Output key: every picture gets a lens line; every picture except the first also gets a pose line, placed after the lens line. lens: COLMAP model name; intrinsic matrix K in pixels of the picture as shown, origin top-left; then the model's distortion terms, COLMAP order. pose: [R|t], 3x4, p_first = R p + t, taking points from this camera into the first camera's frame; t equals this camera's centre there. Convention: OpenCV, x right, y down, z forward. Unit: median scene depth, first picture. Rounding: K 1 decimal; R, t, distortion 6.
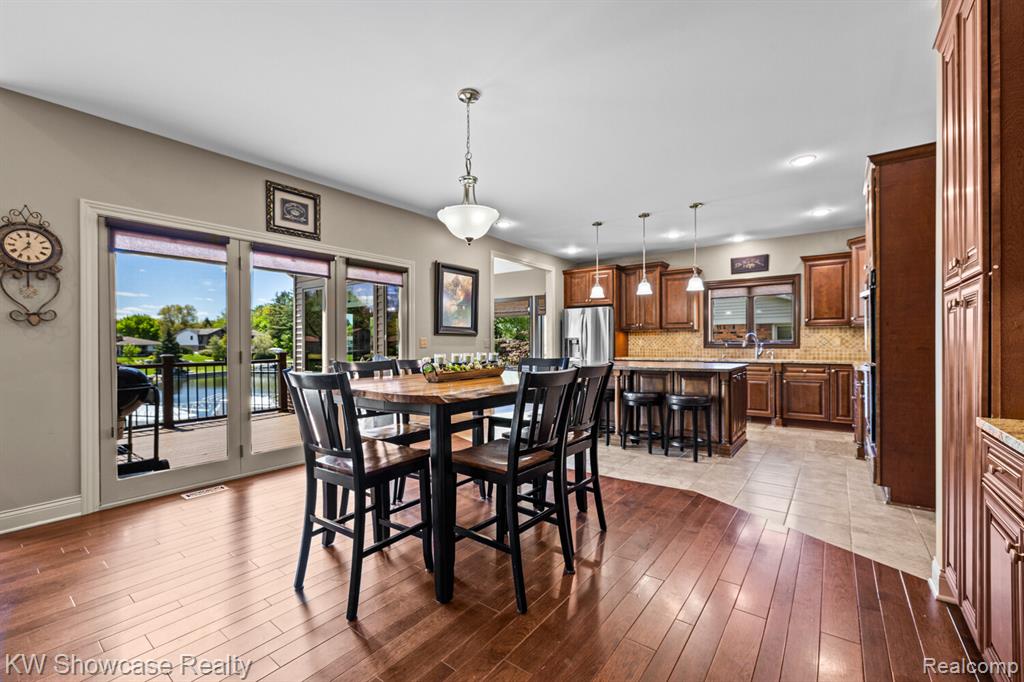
lens RADIAL K [[425.0, 0, 511.0], [0, 425.0, 343.6], [0, 0, 1]] dist [-0.002757, 0.000917]
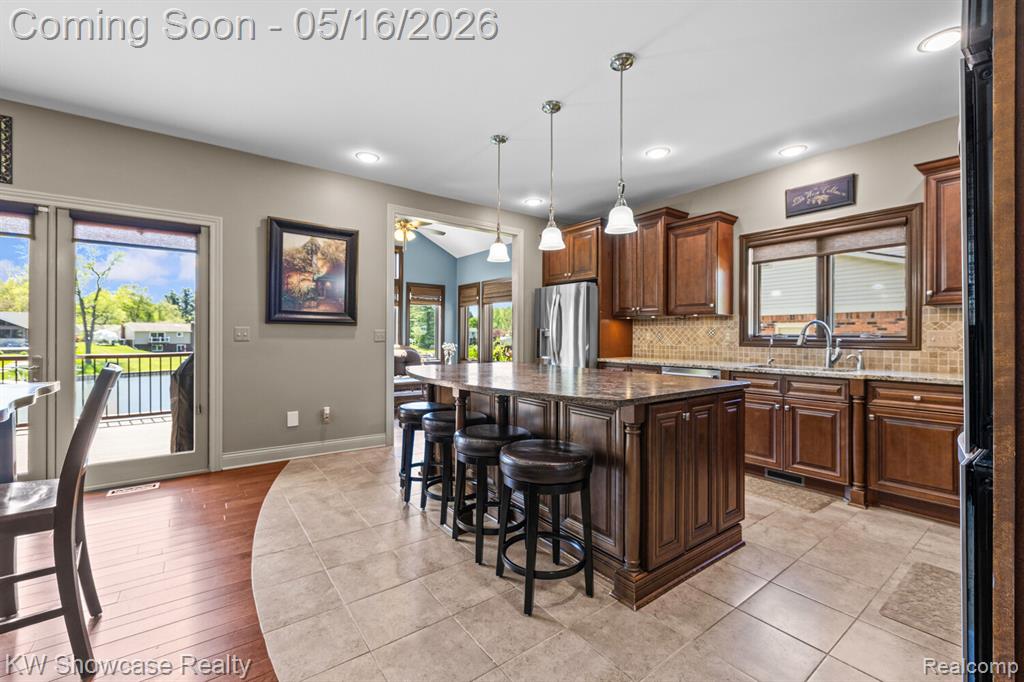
lens RADIAL K [[425.0, 0, 512.7], [0, 425.0, 336.6], [0, 0, 1]] dist [-0.002757, 0.000917]
pose [[0.962162, 0.008401, -0.272350, 0.355128], [-0.007847, 0.999964, 0.003125, -0.002594], [0.272366, -0.000870, 0.962193, 0.385574]]
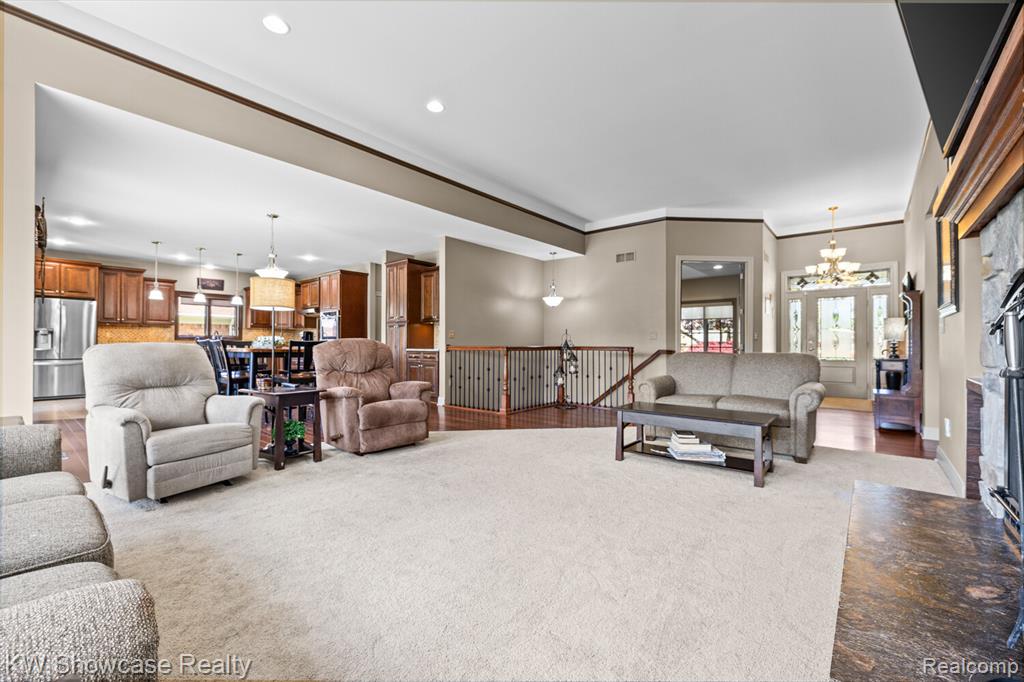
lens RADIAL K [[425.0, 0, 510.0], [0, 425.0, 340.7], [0, 0, 1]] dist [-0.002757, 0.000917]
pose [[0.044810, 0.006104, 0.998977, -0.947448], [-0.001619, 0.999980, -0.006038, 0.019930], [-0.998994, -0.001346, 0.044819, -0.121327]]
